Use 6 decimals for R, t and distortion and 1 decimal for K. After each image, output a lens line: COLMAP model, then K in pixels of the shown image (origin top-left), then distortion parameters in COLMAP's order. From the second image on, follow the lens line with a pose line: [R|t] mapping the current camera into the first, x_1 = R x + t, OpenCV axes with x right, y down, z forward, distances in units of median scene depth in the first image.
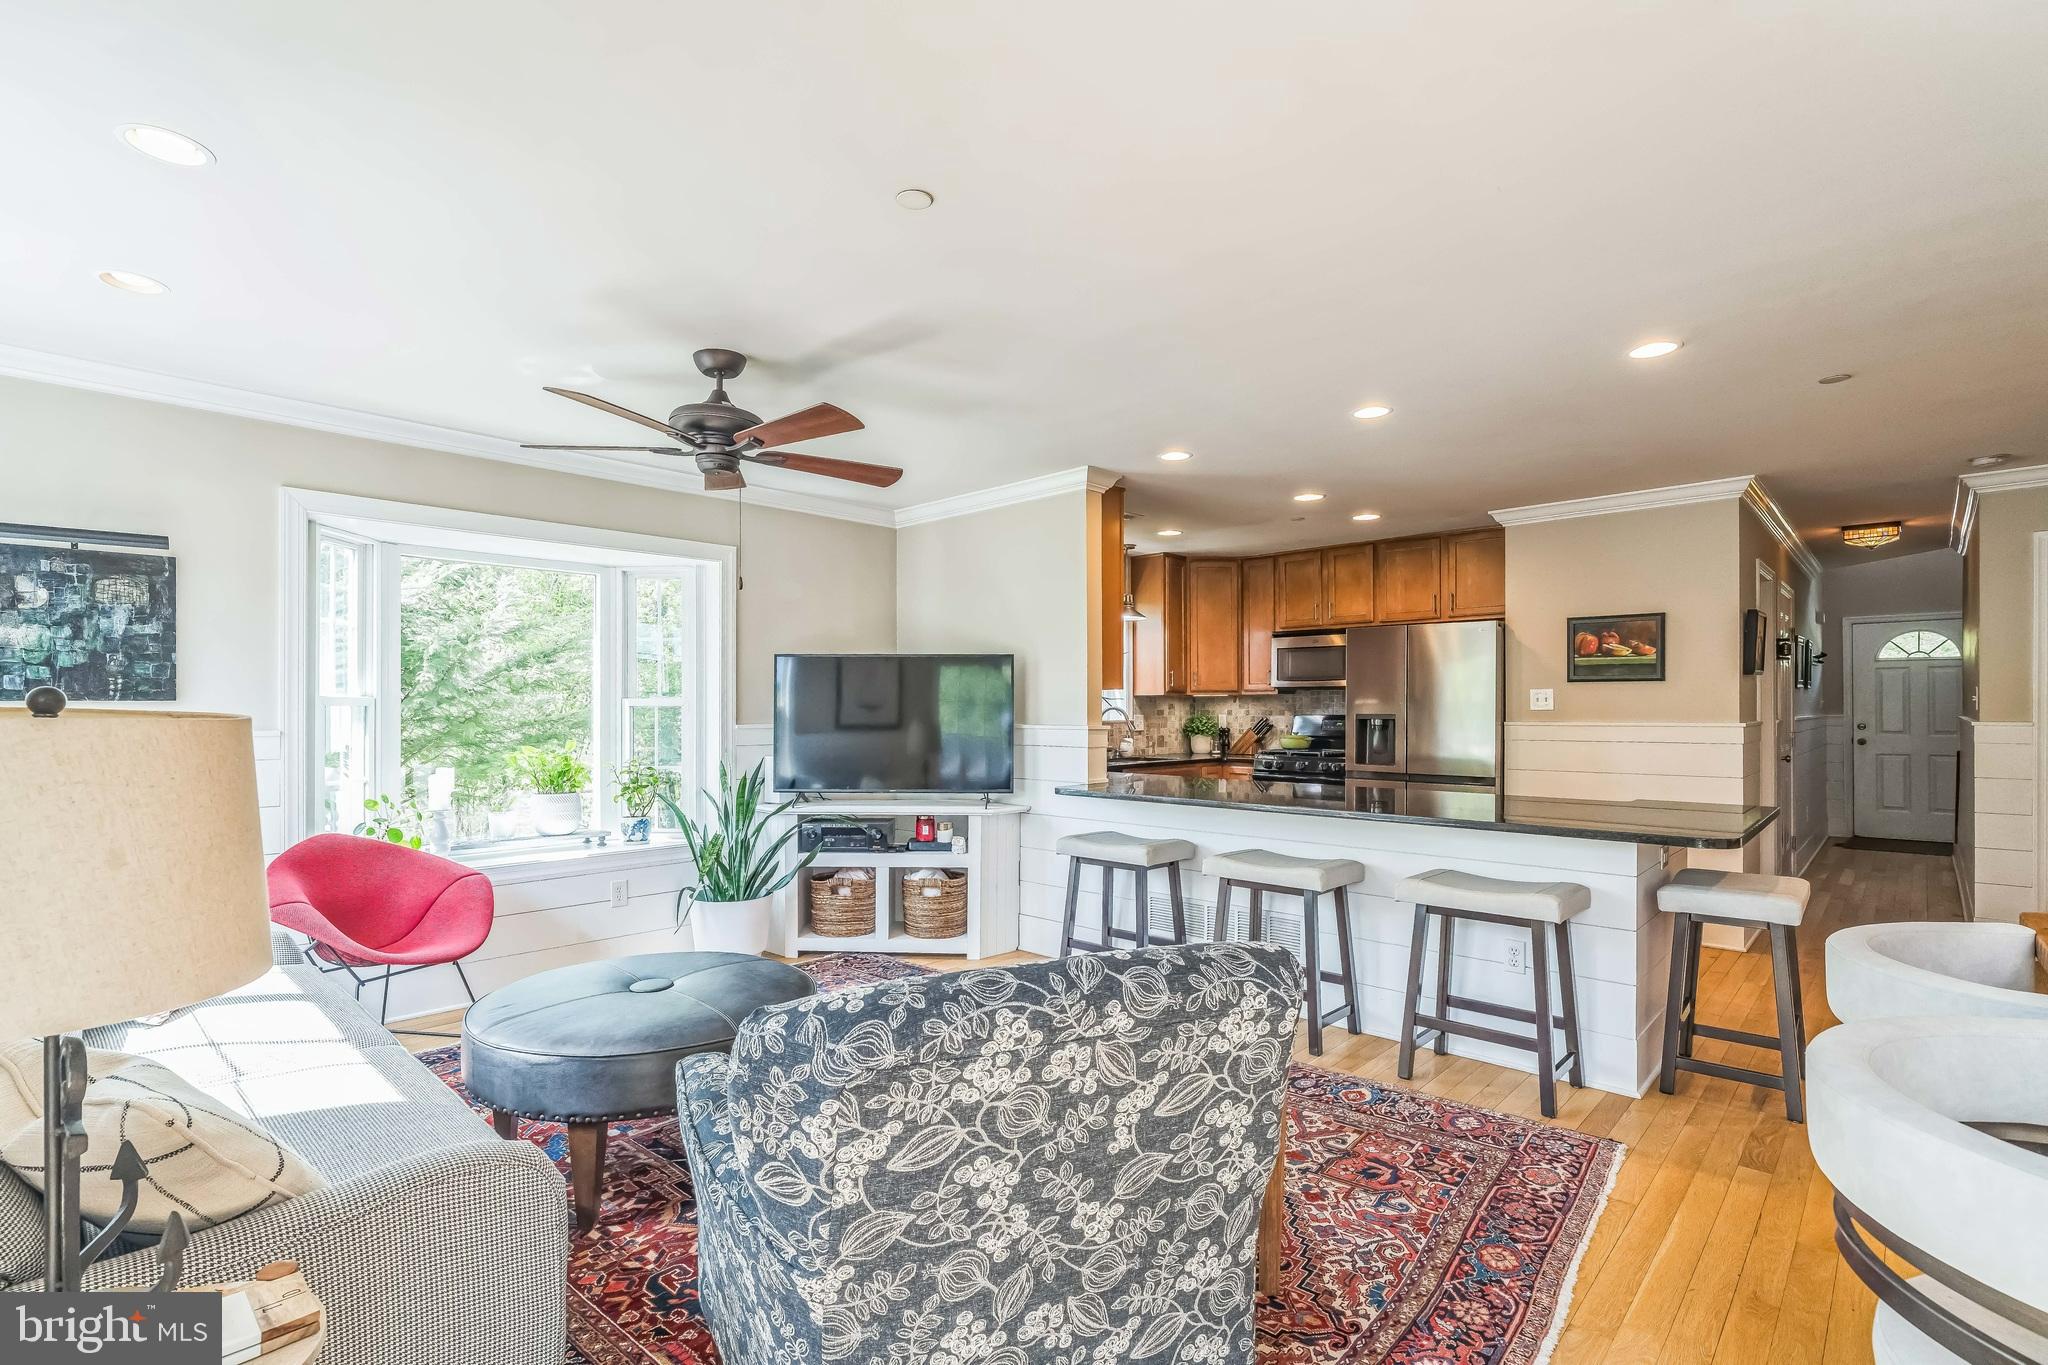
lens RADIAL K [[945.8, 0, 1007.0], [0, 945.8, 703.2], [0, 0, 1]] dist [-0.008062, 0.001951]
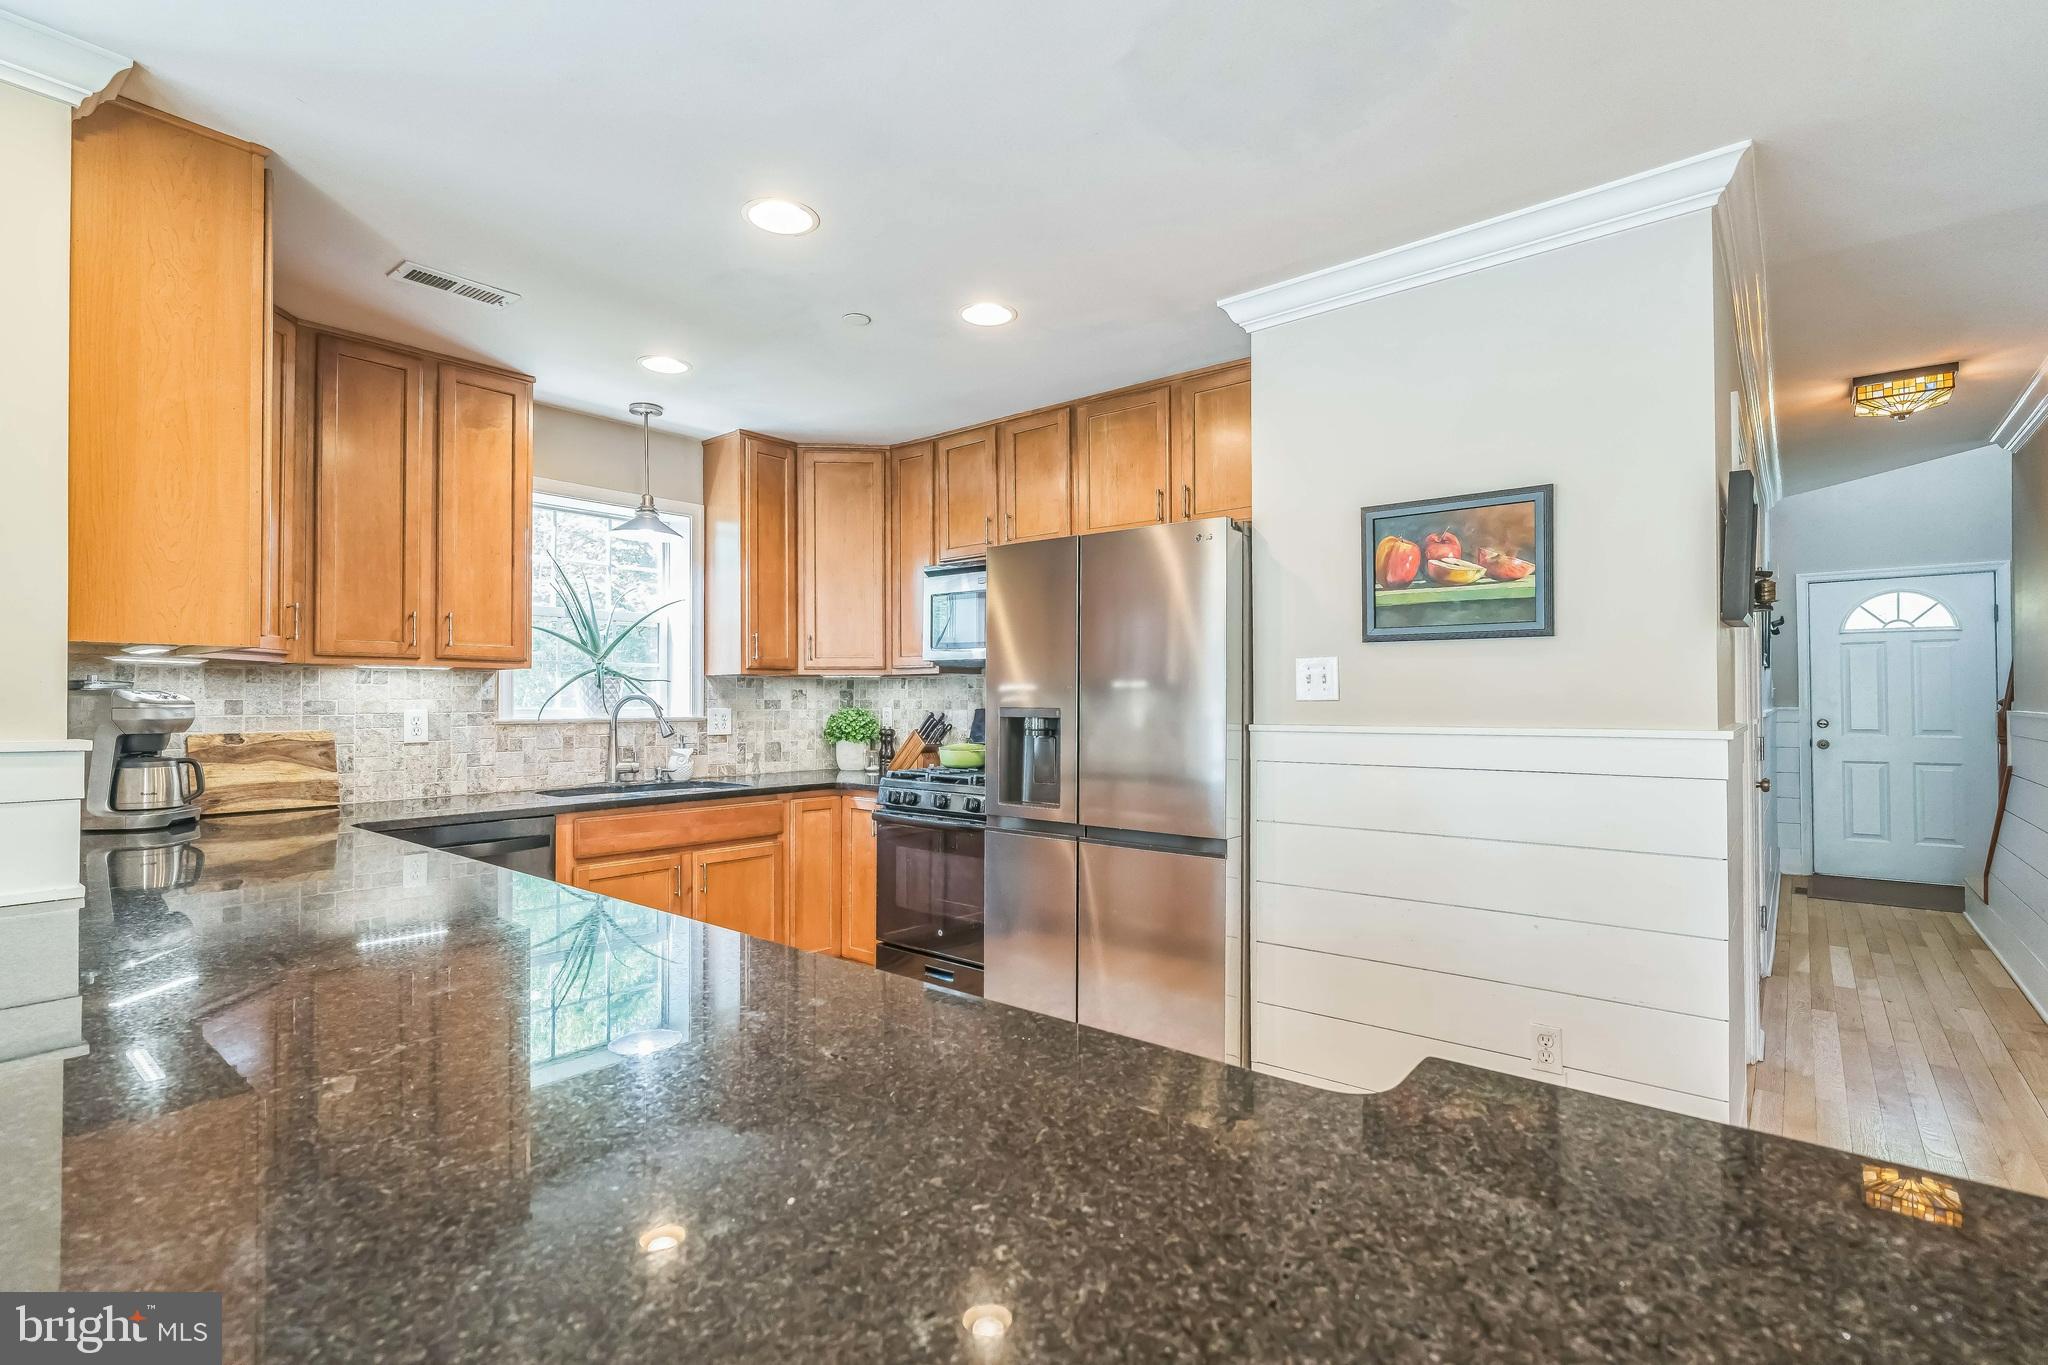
lens RADIAL K [[945.8, 0, 1015.1], [0, 945.8, 691.8], [0, 0, 1]] dist [-0.008062, 0.001951]
pose [[0.996995, 0.001404, 0.077451, 0.289824], [-0.001303, 0.999998, -0.001362, 0.002956], [-0.077453, 0.001257, 0.996995, 0.406912]]
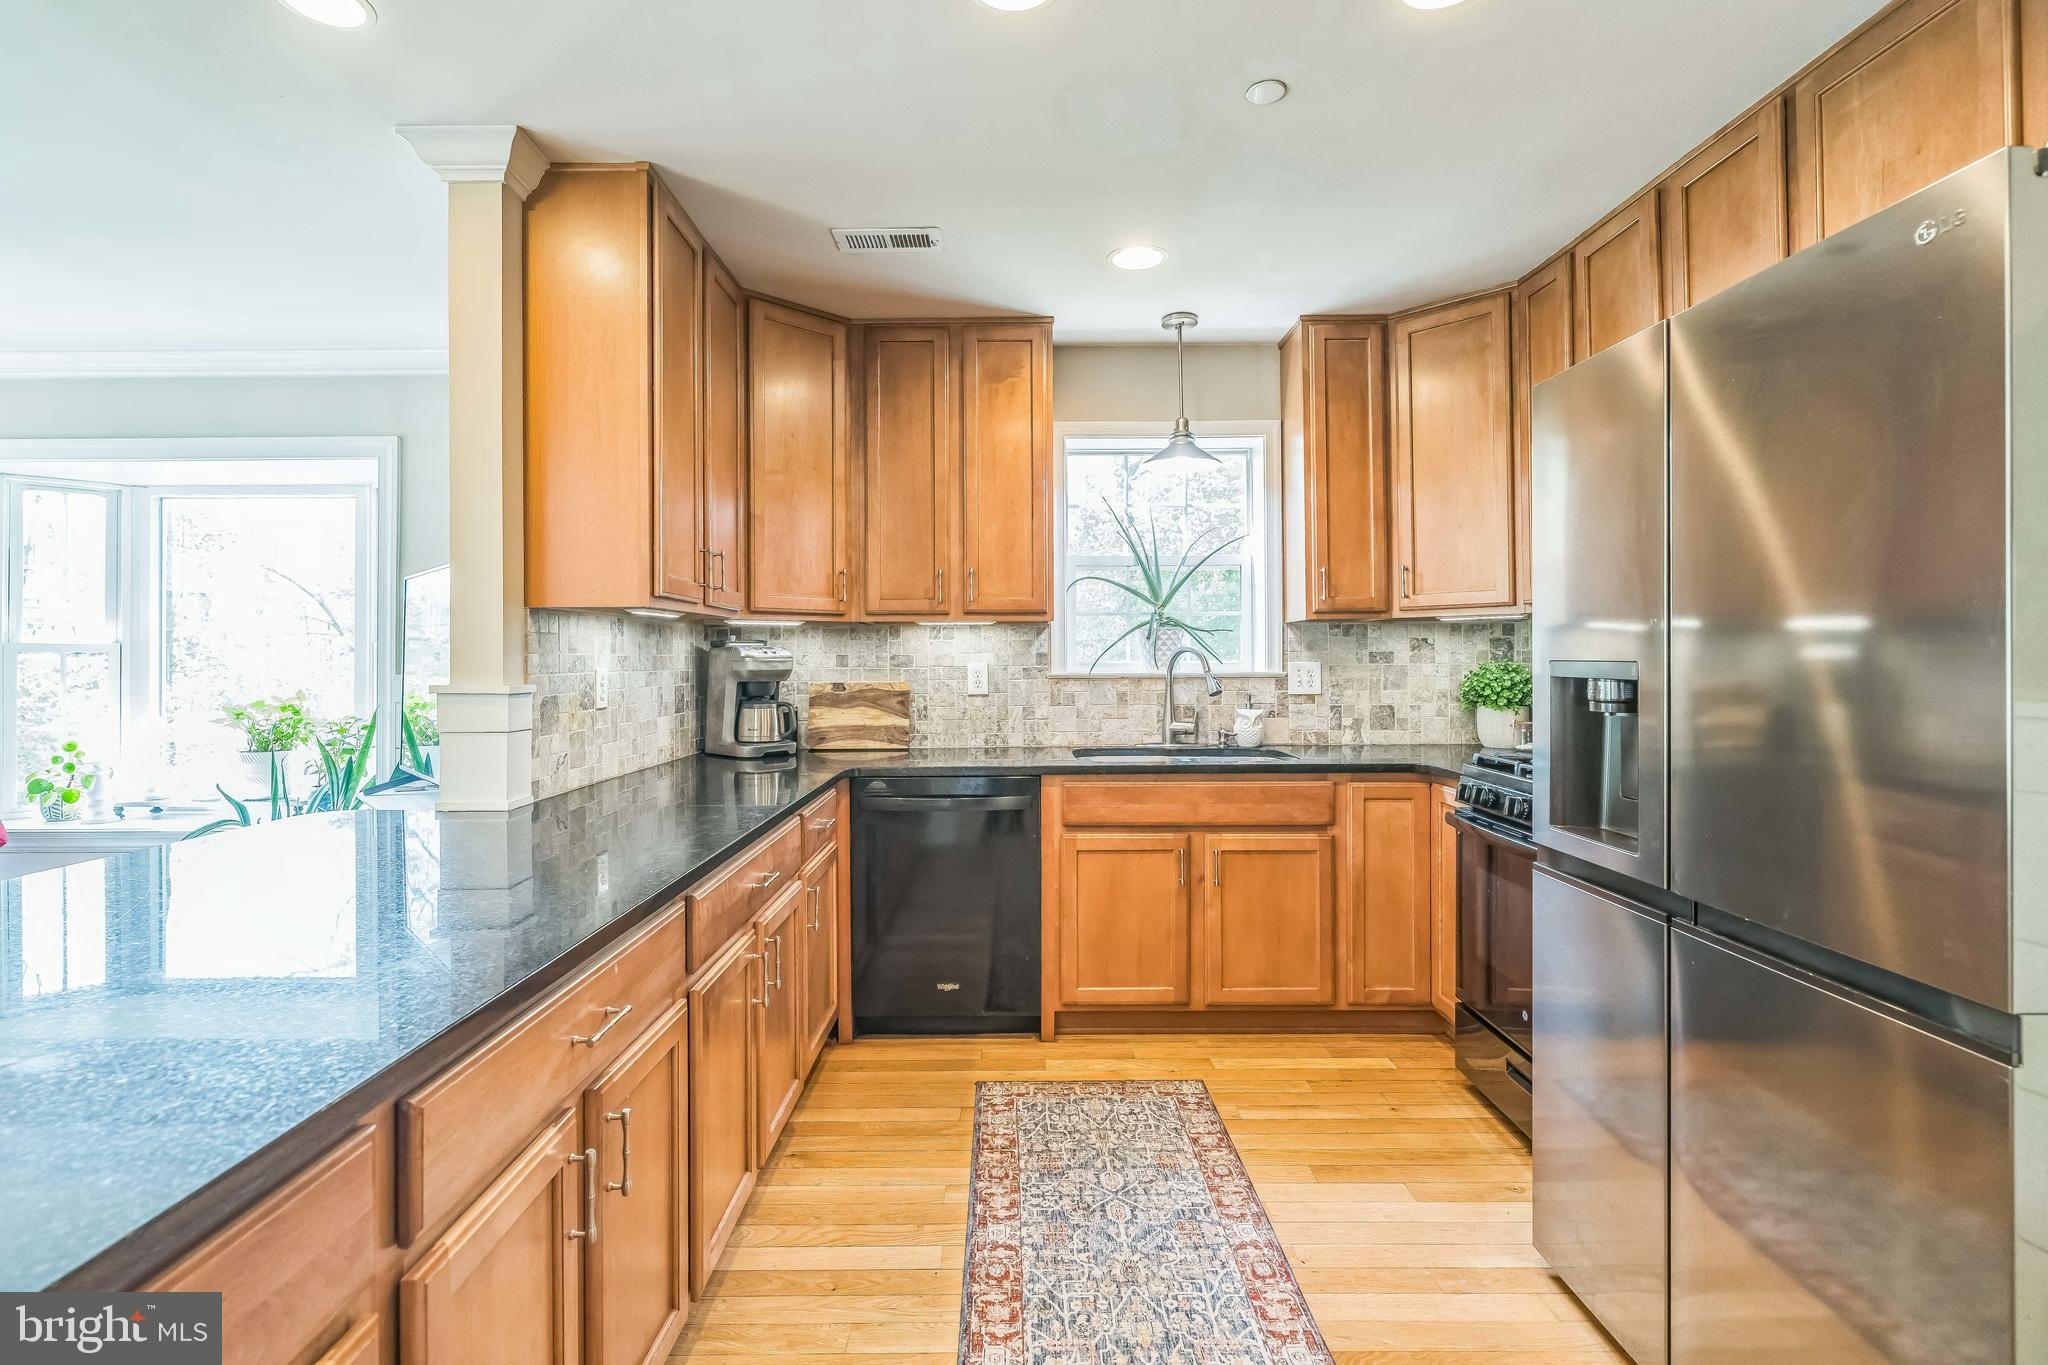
lens RADIAL K [[945.8, 0, 1013.8], [0, 945.8, 653.6], [0, 0, 1]] dist [-0.008062, 0.001951]
pose [[0.695751, -0.006116, -0.718257, 0.402223], [0.009619, 0.999953, 0.000804, 0.006557], [0.718218, -0.007468, 0.695778, 0.571980]]
